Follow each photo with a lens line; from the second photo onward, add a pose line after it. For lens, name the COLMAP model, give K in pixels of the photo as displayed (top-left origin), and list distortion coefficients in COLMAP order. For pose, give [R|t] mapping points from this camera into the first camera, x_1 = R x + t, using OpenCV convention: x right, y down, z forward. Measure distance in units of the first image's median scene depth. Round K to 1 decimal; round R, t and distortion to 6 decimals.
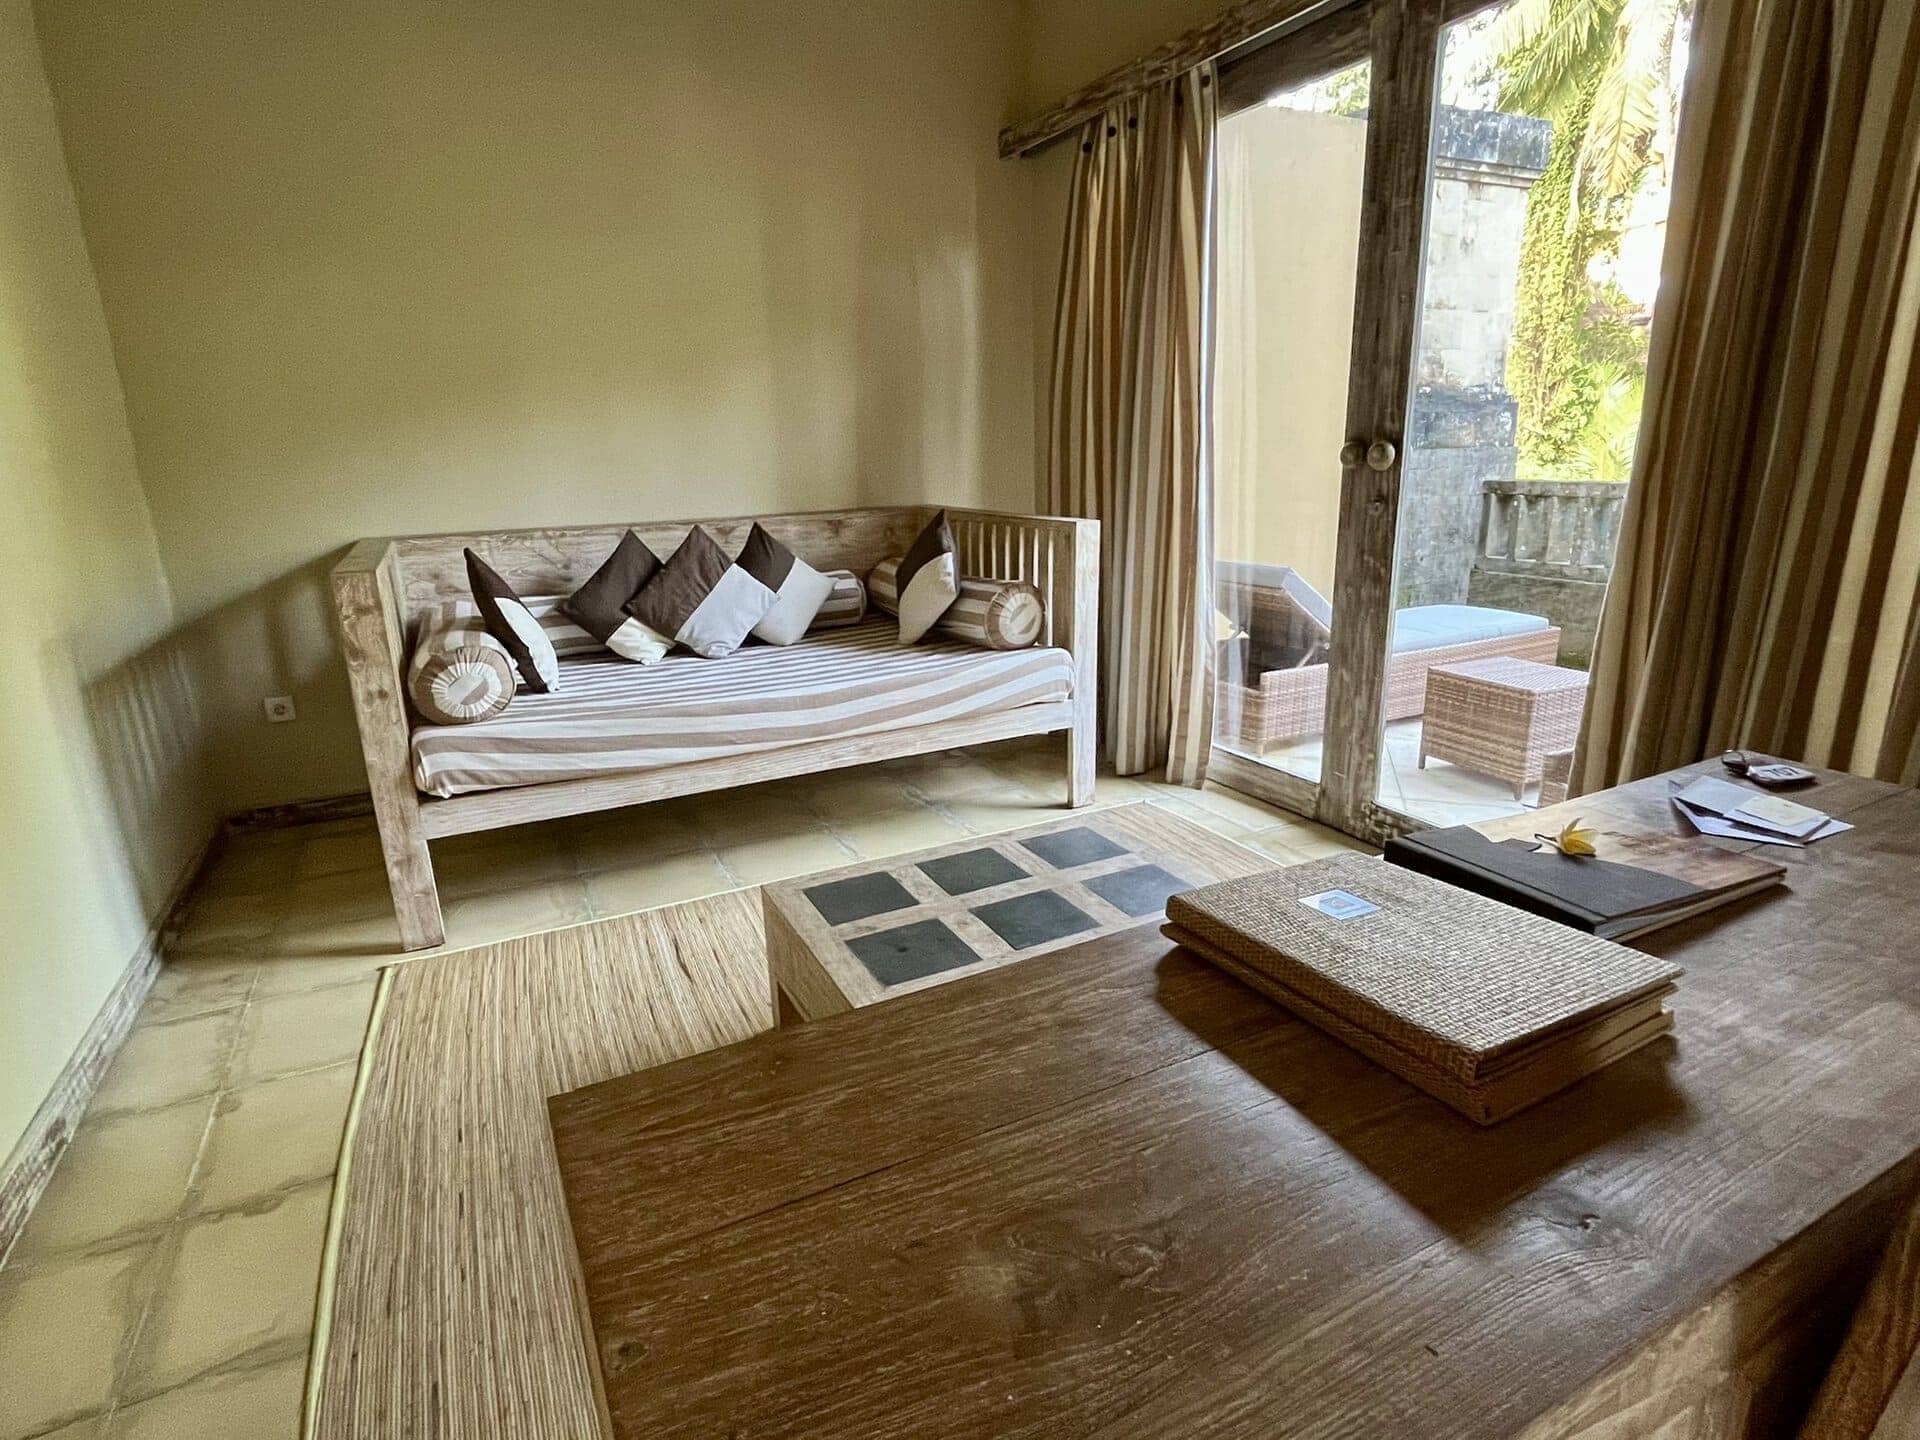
lens RADIAL K [[983.8, 0, 963.8], [0, 983.8, 712.6], [0, 0, 1]] dist [-0.004111, -0.000501]
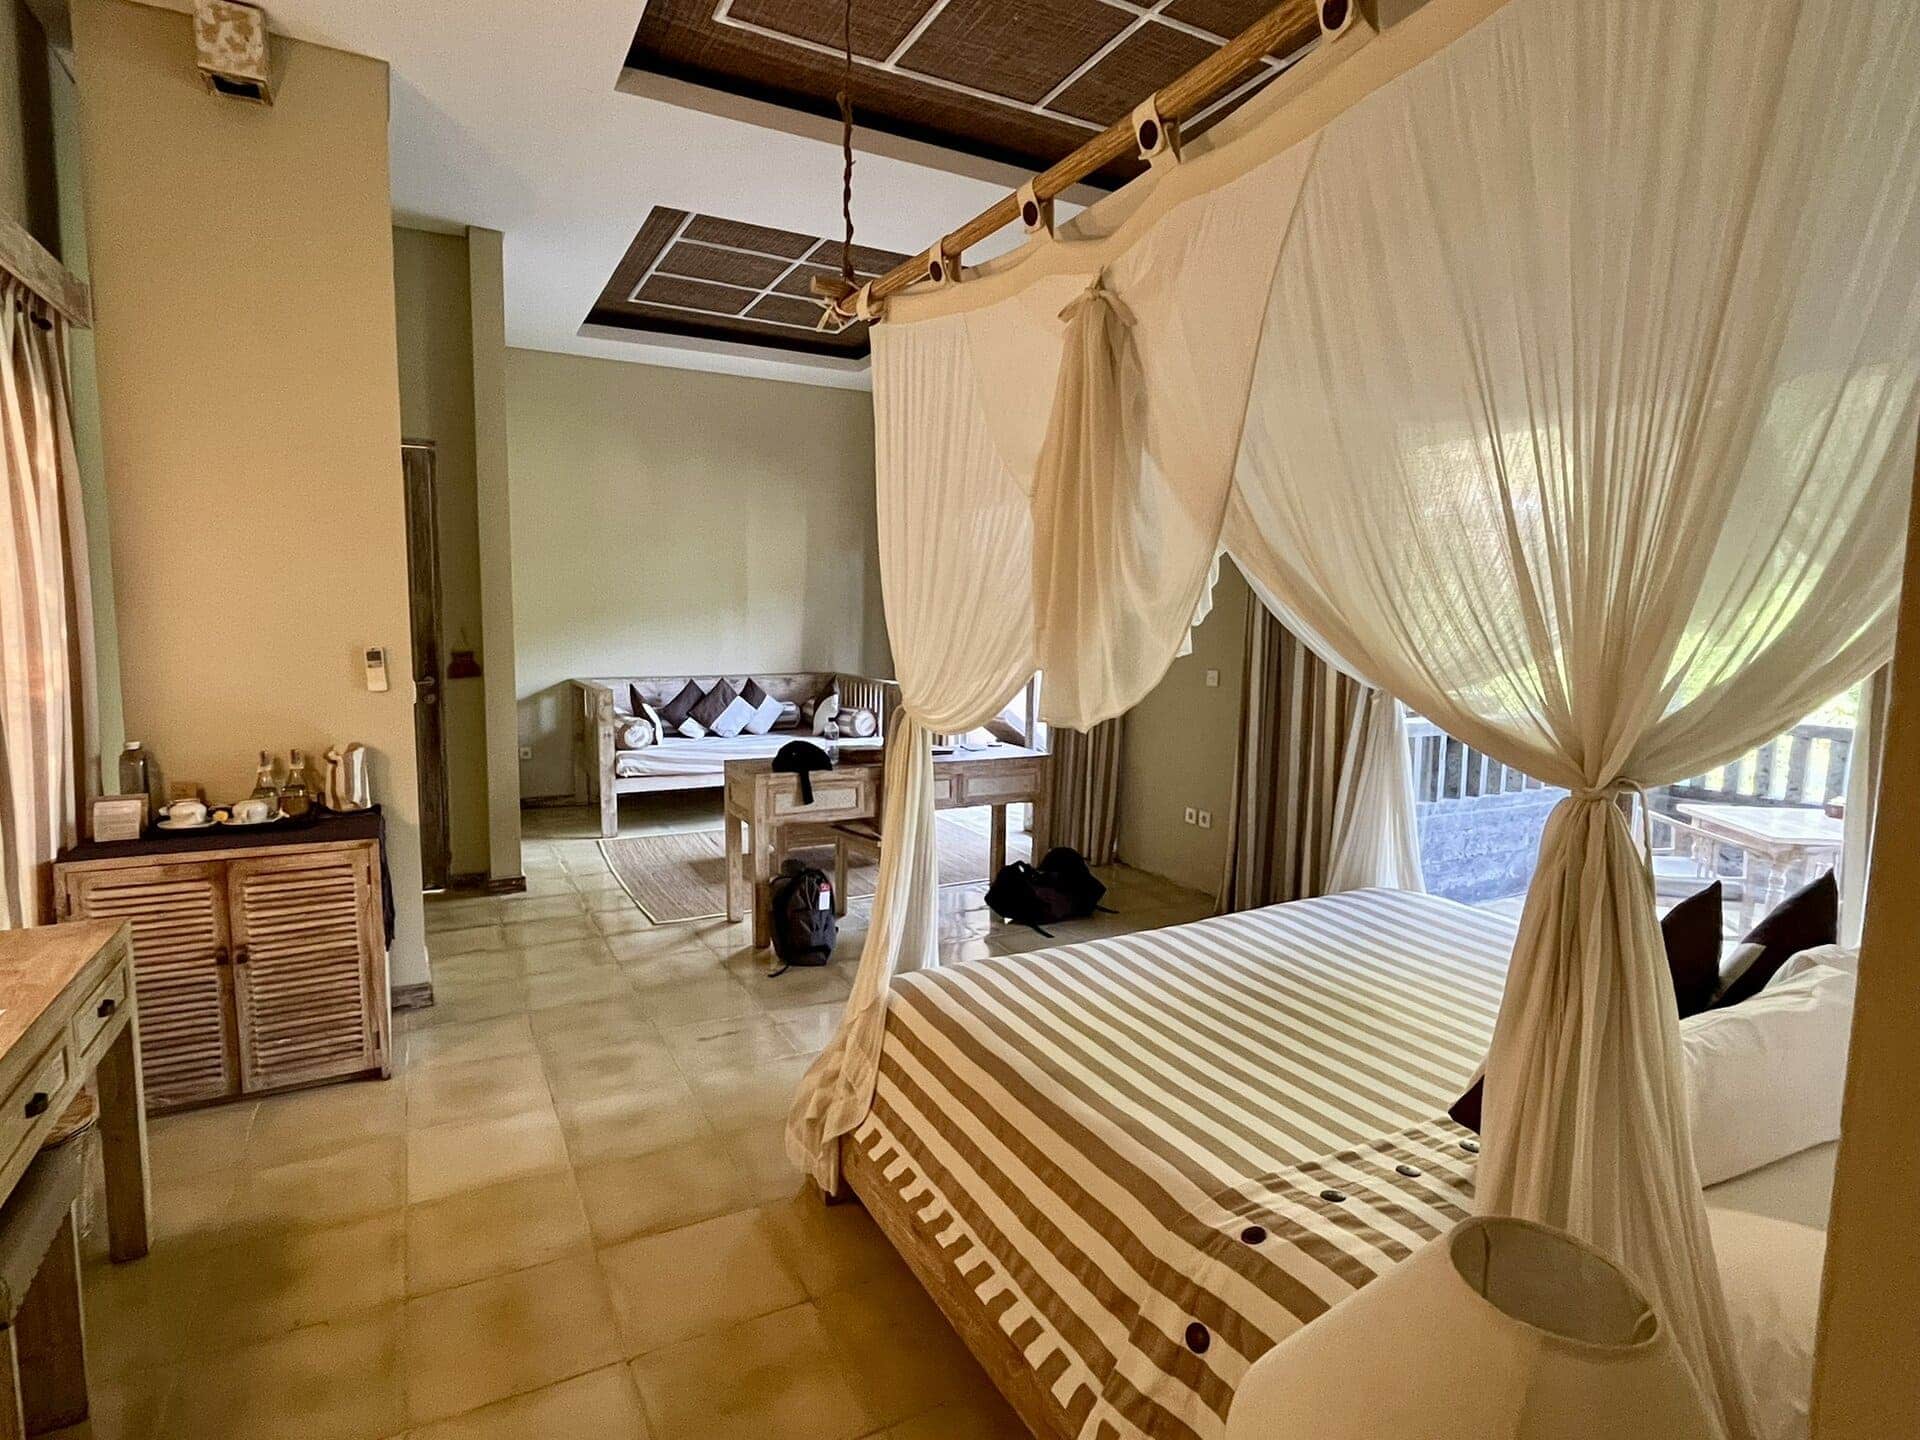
lens RADIAL K [[983.8, 0, 954.1], [0, 983.8, 721.1], [0, 0, 1]] dist [-0.004111, -0.000501]
pose [[0.999281, 0.035363, 0.013680, 0.219718], [-0.032855, 0.987659, -0.153134, 0.225288], [-0.018927, 0.152574, 0.988111, -1.173744]]
